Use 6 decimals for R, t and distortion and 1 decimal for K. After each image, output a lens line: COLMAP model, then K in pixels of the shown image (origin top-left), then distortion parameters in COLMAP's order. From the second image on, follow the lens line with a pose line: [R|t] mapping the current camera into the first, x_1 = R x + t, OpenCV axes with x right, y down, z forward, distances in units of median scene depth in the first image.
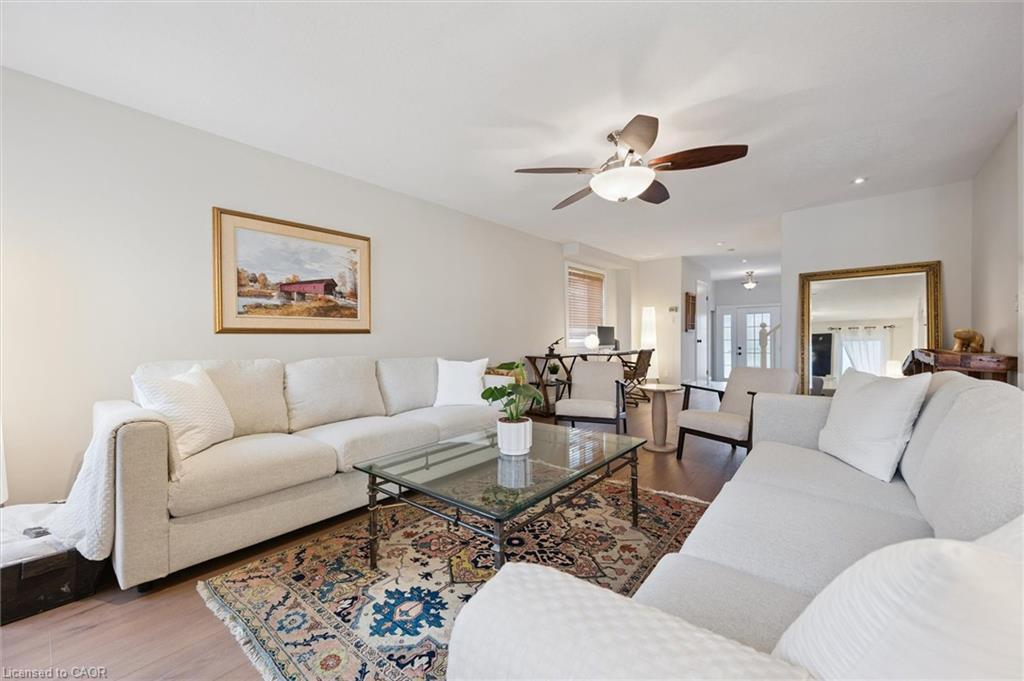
lens RADIAL K [[404.2, 0, 508.9], [0, 404.2, 339.3], [0, 0, 1]] dist [-0.001459, -0.001156]
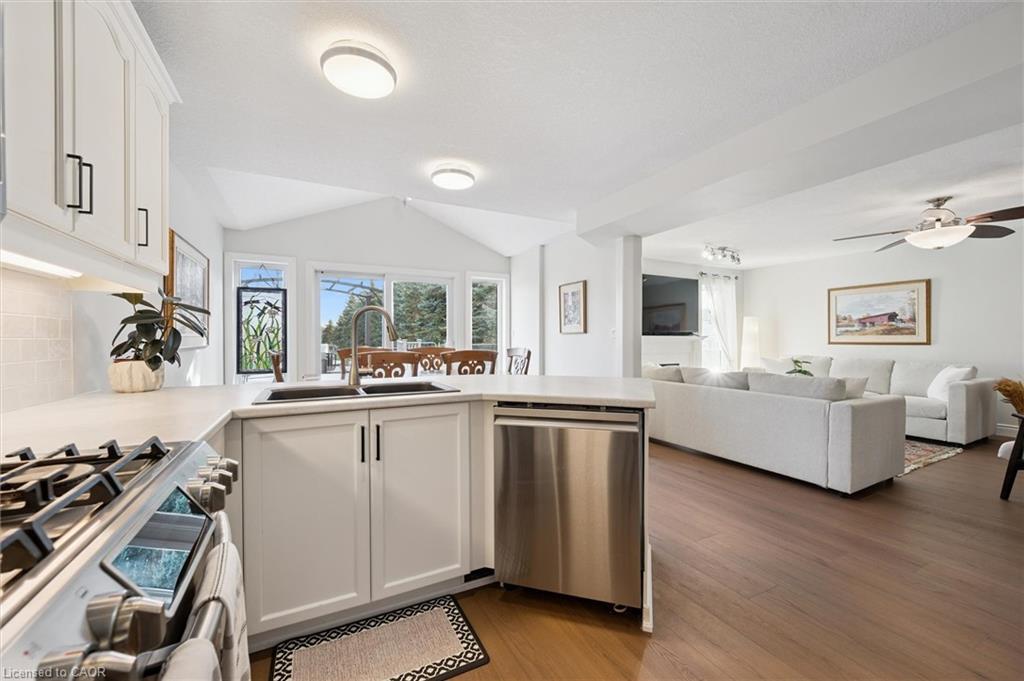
lens RADIAL K [[404.2, 0, 511.3], [0, 404.2, 339.9], [0, 0, 1]] dist [-0.001459, -0.001156]
pose [[-0.386958, 0.010743, -0.922035, 1.900661], [0.004454, 0.999942, 0.009782, -0.065765], [0.922087, -0.000321, -0.386984, 0.219719]]
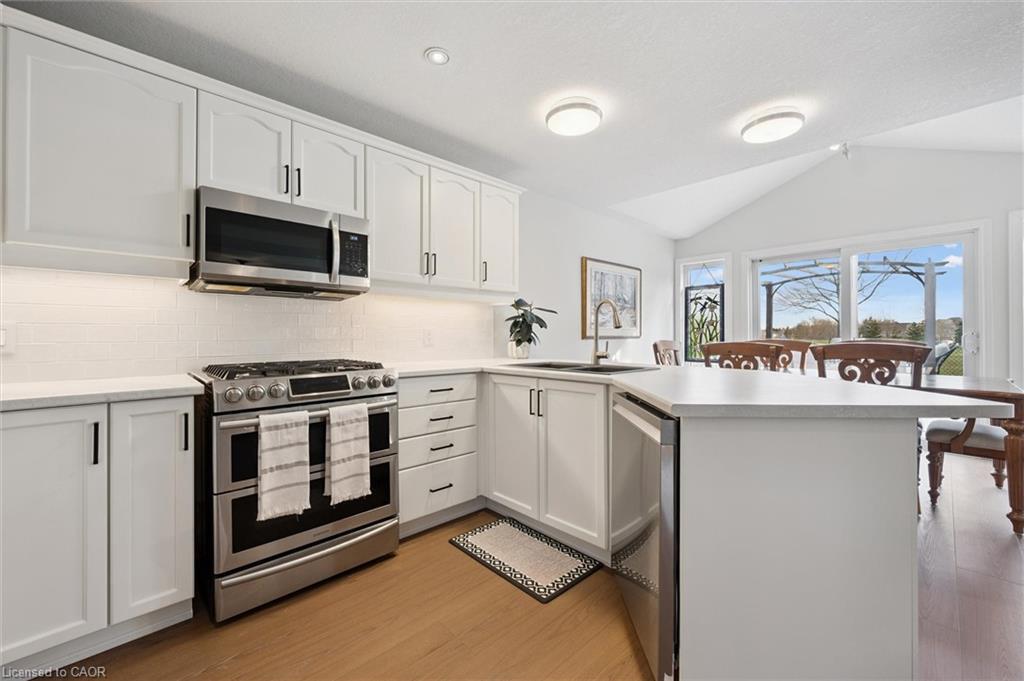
lens RADIAL K [[404.2, 0, 505.6], [0, 404.2, 333.8], [0, 0, 1]] dist [-0.001459, -0.001156]
pose [[-0.993033, 0.010562, 0.117359, 1.462675], [0.010069, 0.999938, -0.004790, -0.046873], [-0.117402, -0.003575, -0.993078, 0.561703]]
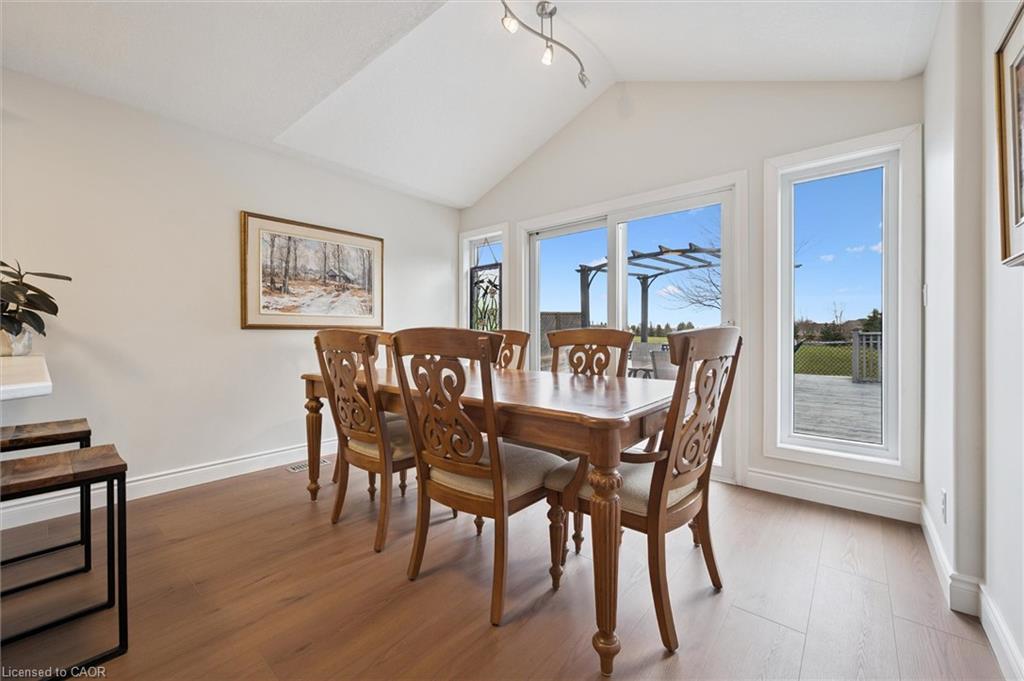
lens RADIAL K [[404.2, 0, 507.0], [0, 404.2, 336.4], [0, 0, 1]] dist [-0.001459, -0.001156]
pose [[-0.999932, 0.005197, 0.010415, 0.709741], [0.005262, 0.999967, 0.006224, -0.015574], [-0.010382, 0.006278, -0.999926, 0.125447]]
